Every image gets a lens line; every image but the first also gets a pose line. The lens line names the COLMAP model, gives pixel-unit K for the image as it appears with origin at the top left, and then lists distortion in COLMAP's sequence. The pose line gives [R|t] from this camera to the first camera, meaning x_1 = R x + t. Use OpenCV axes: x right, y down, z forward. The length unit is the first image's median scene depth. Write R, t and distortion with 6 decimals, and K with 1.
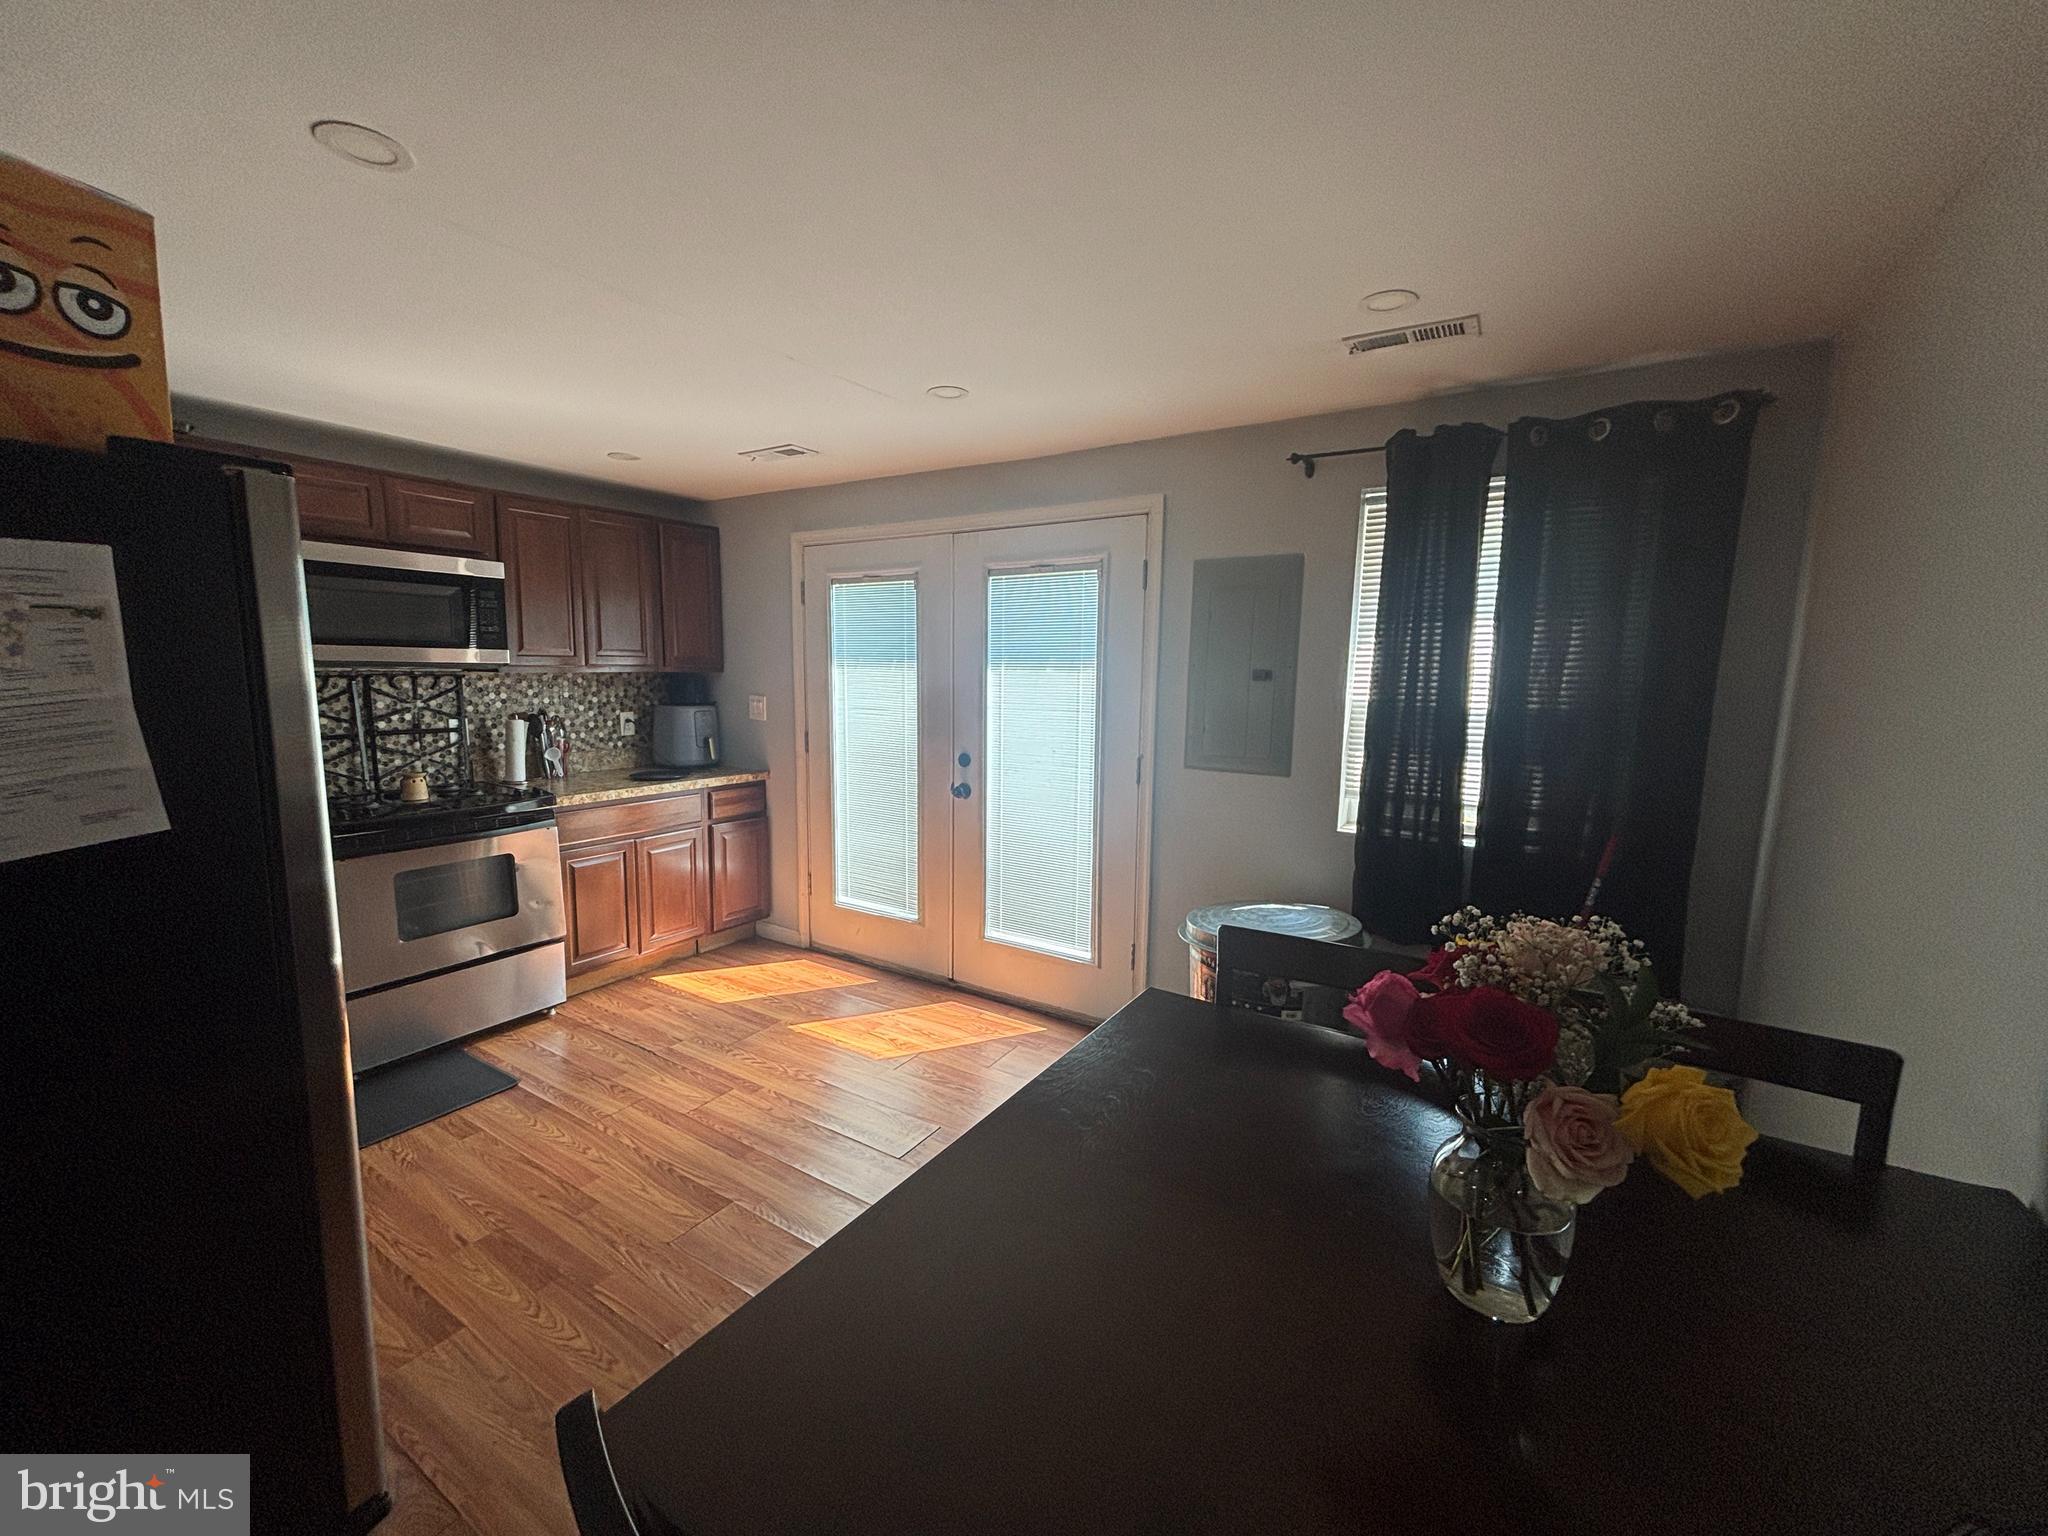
lens RADIAL K [[823.8, 0, 1018.6], [0, 823.8, 768.7], [0, 0, 1]] dist [0.003750, -0.000284]
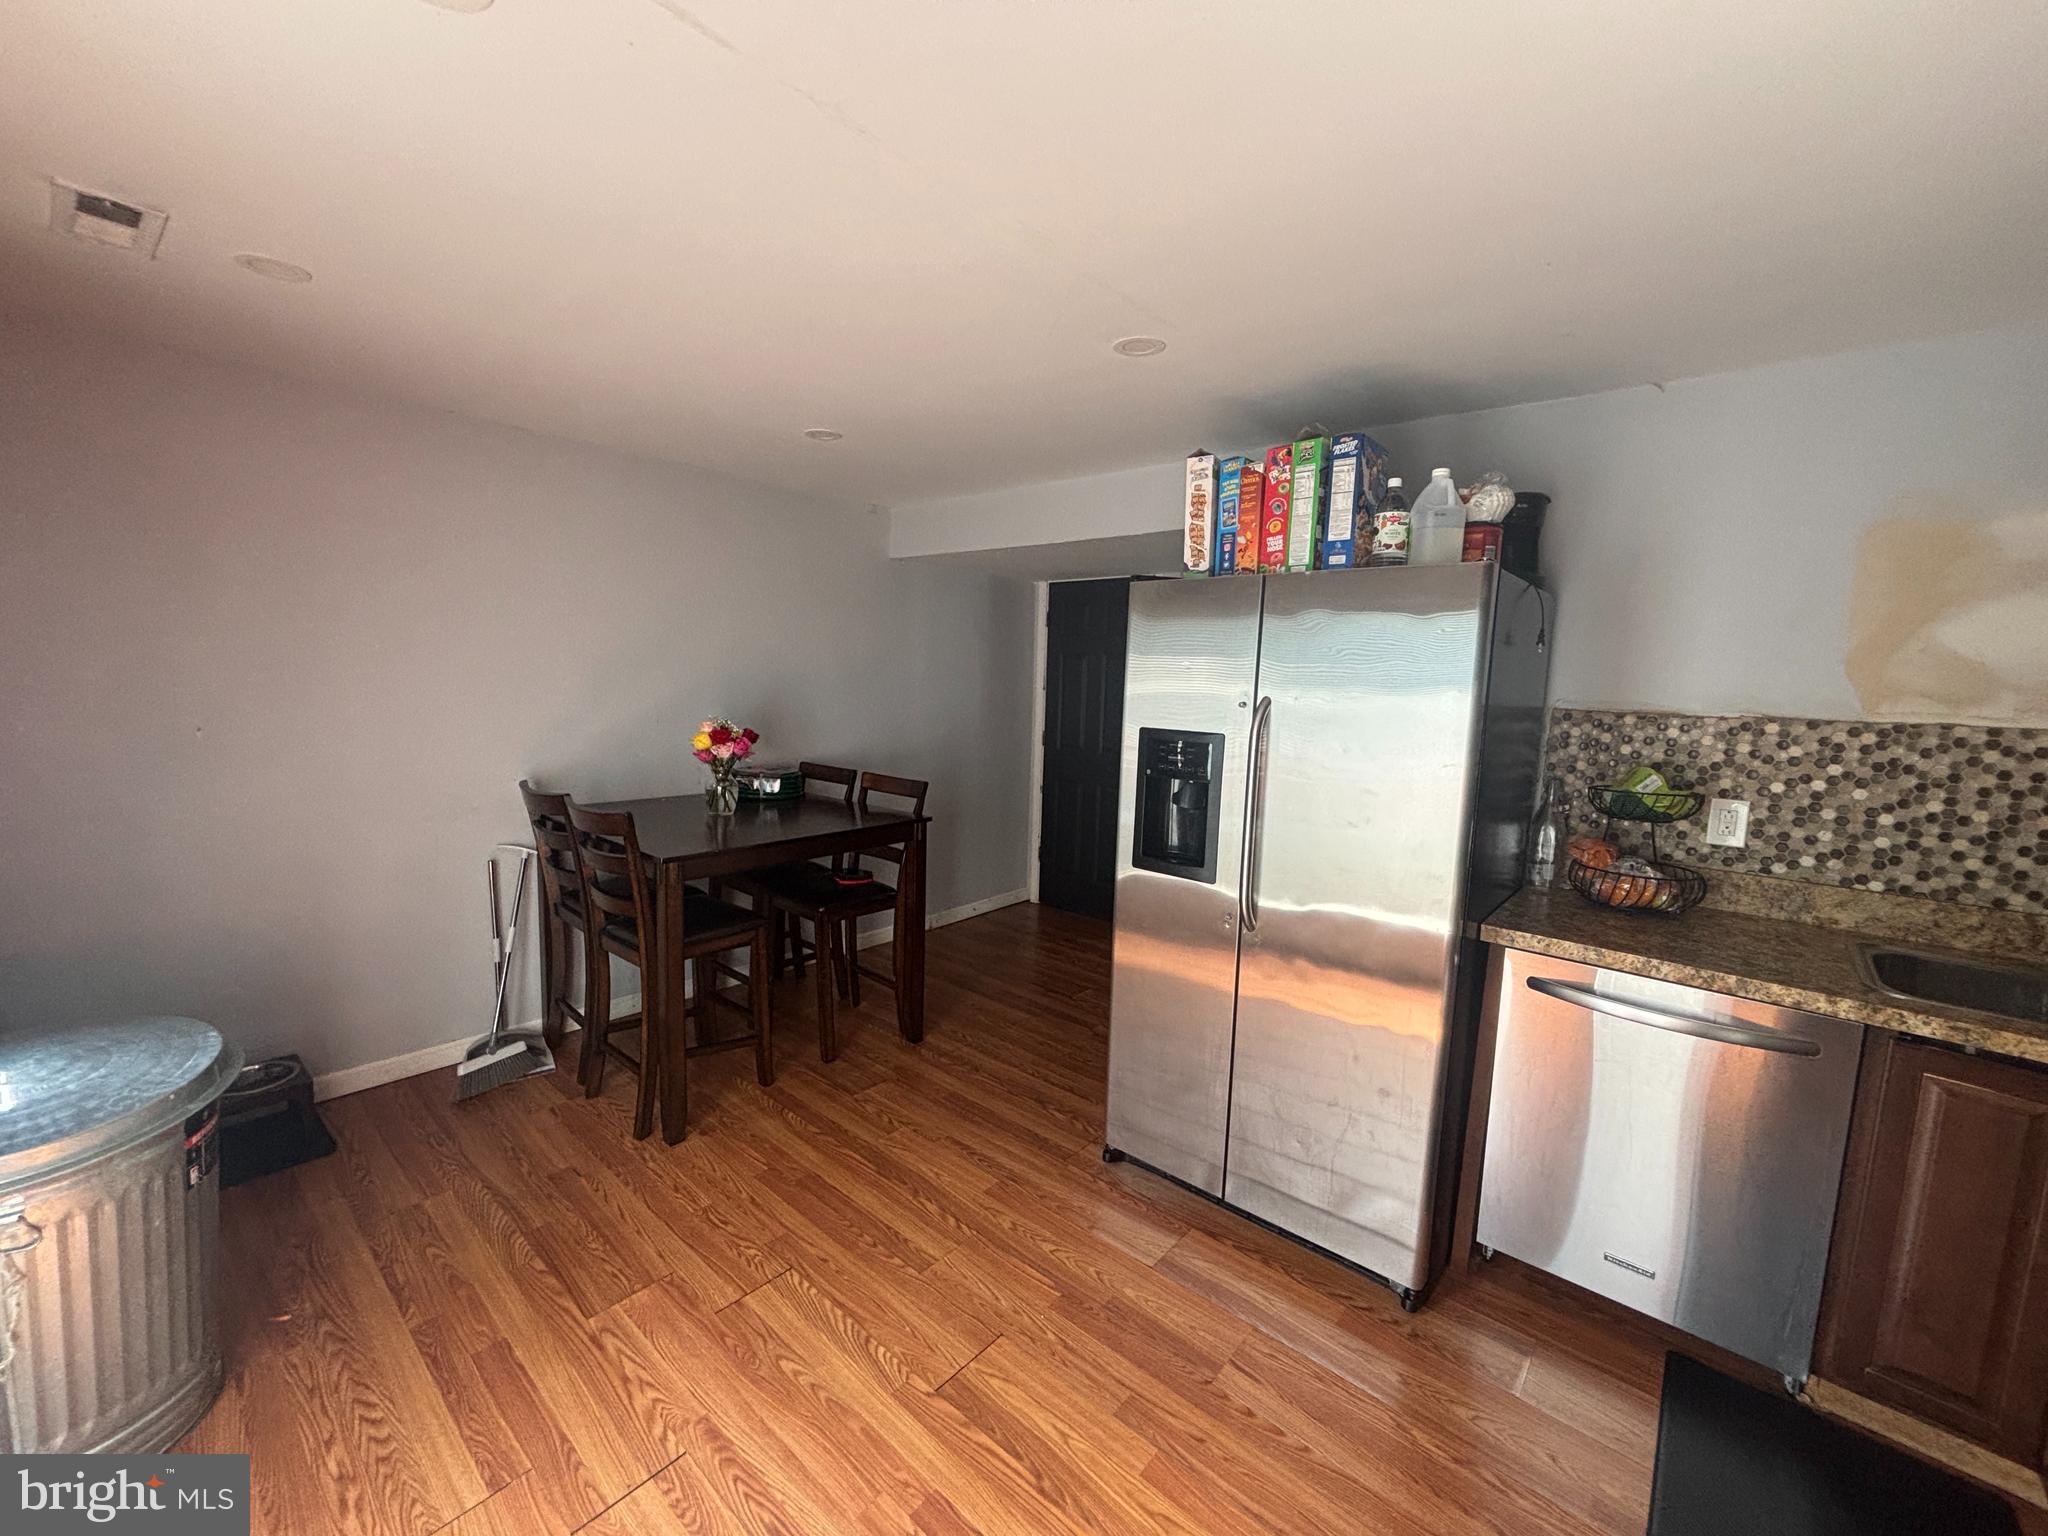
lens RADIAL K [[823.8, 0, 1016.1], [0, 823.8, 772.6], [0, 0, 1]] dist [0.003750, -0.000284]
pose [[-0.986091, -0.069189, 0.151123, -0.312204], [-0.029575, 0.967769, 0.250095, -0.128592], [-0.163556, 0.242147, -0.956355, 0.993979]]
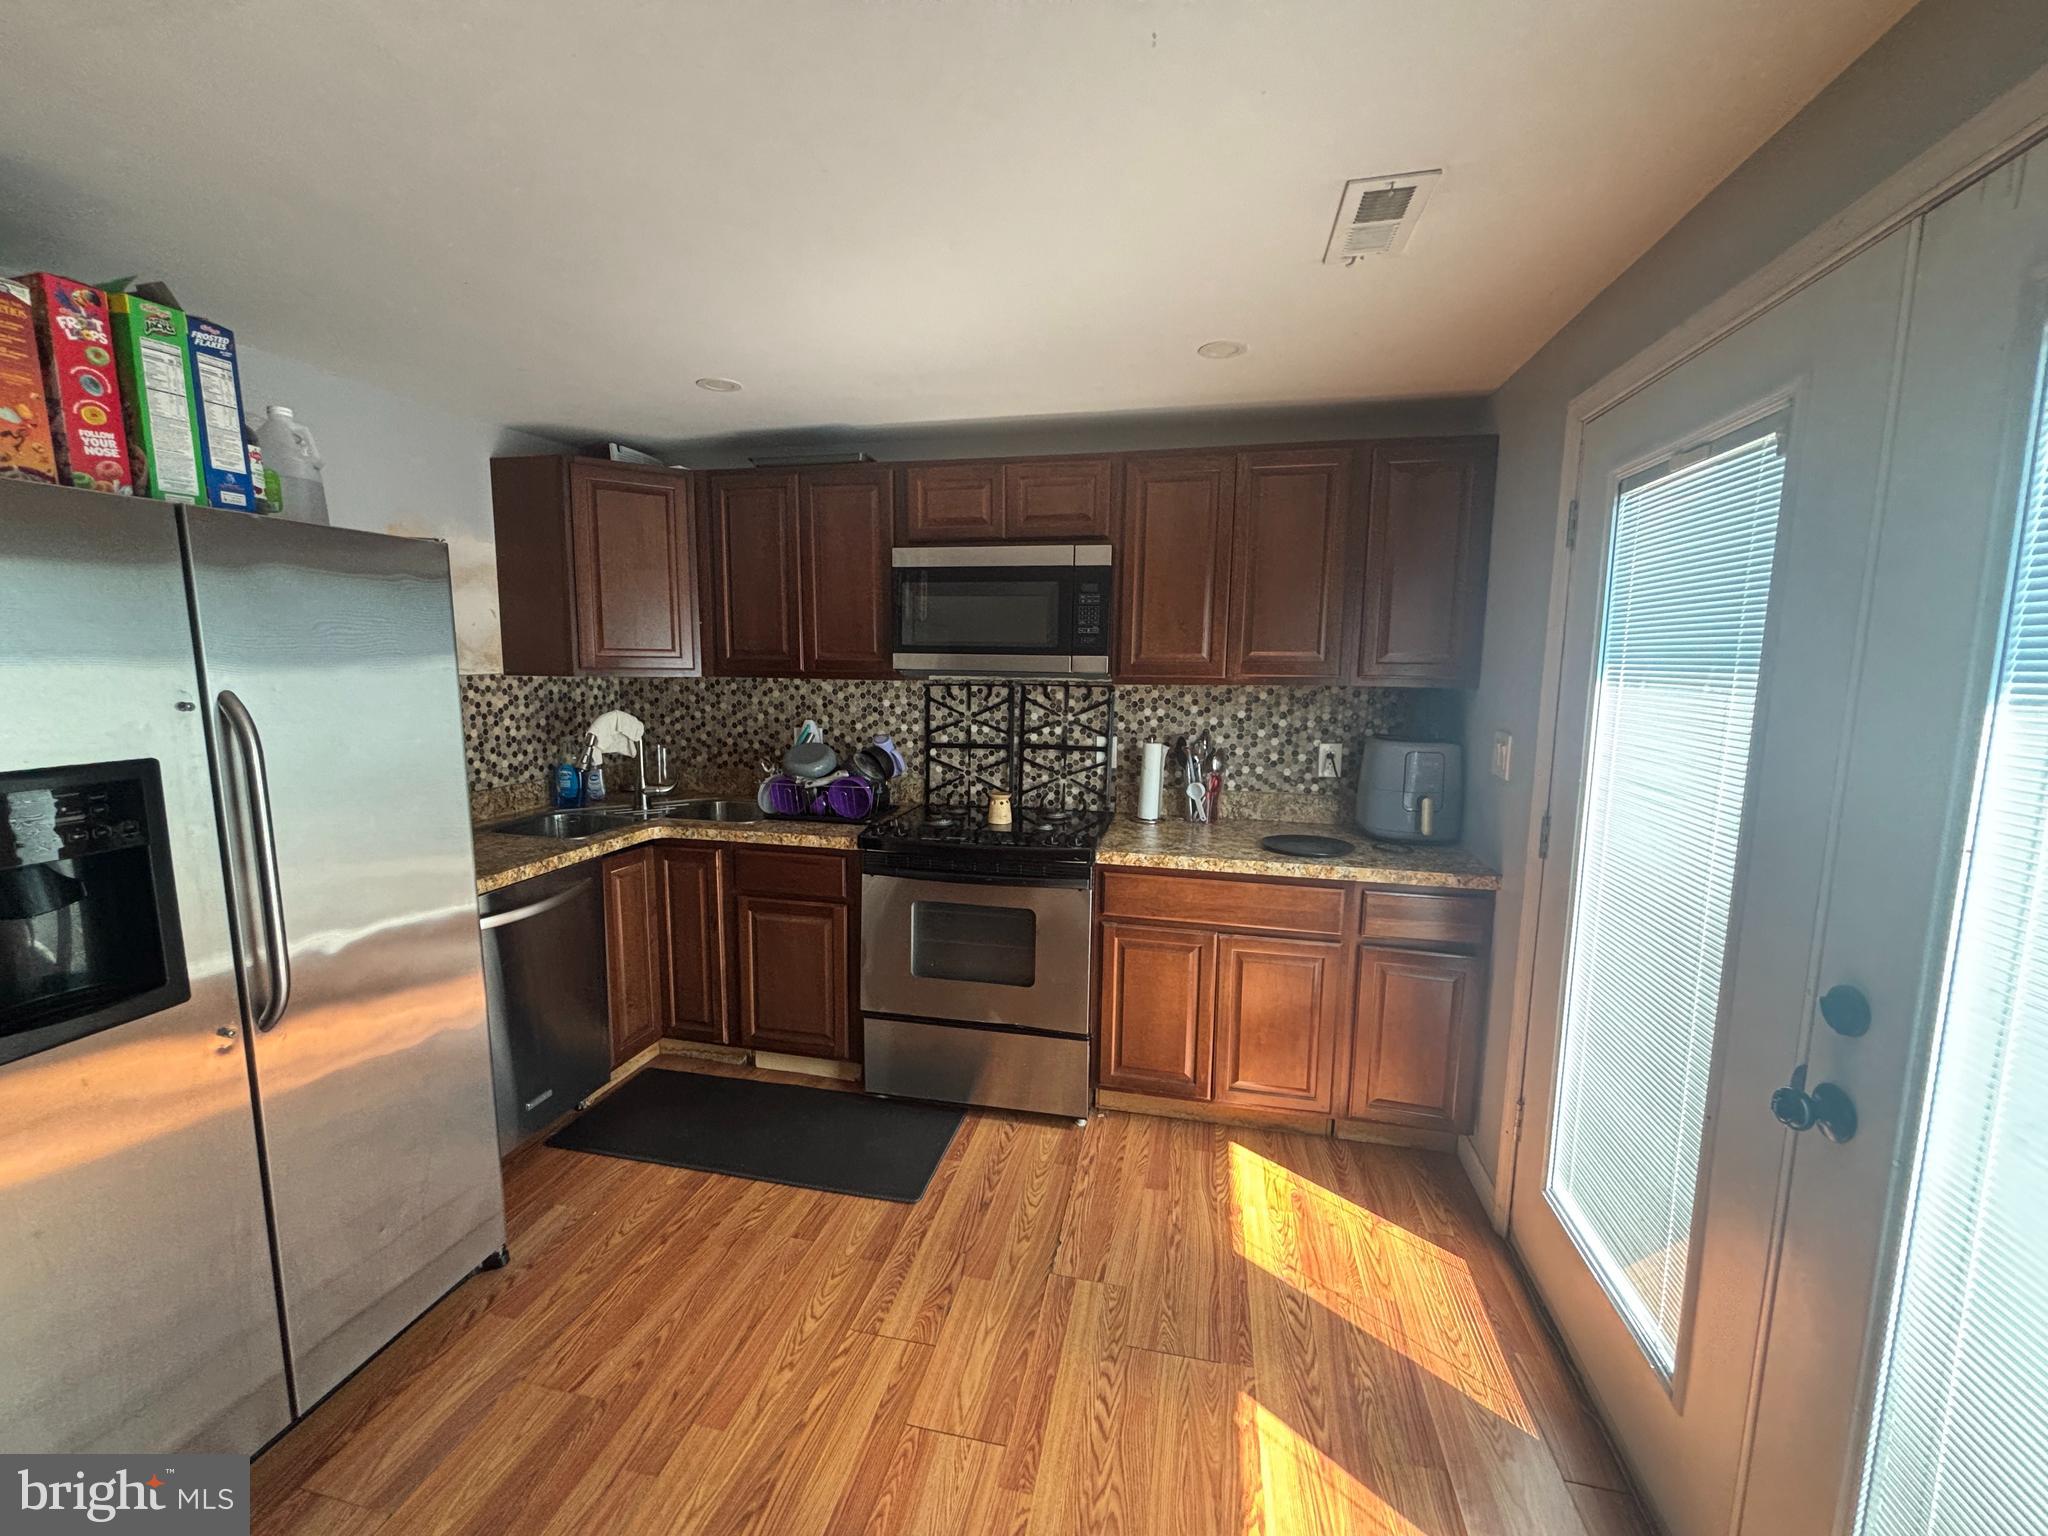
lens RADIAL K [[823.8, 0, 1020.7], [0, 823.8, 766.7], [0, 0, 1]] dist [0.003750, -0.000284]
pose [[0.339773, 0.110098, -0.934041, 0.097501], [-0.123036, 0.989793, 0.071913, -0.080824], [0.932425, 0.090487, 0.349851, 0.623993]]
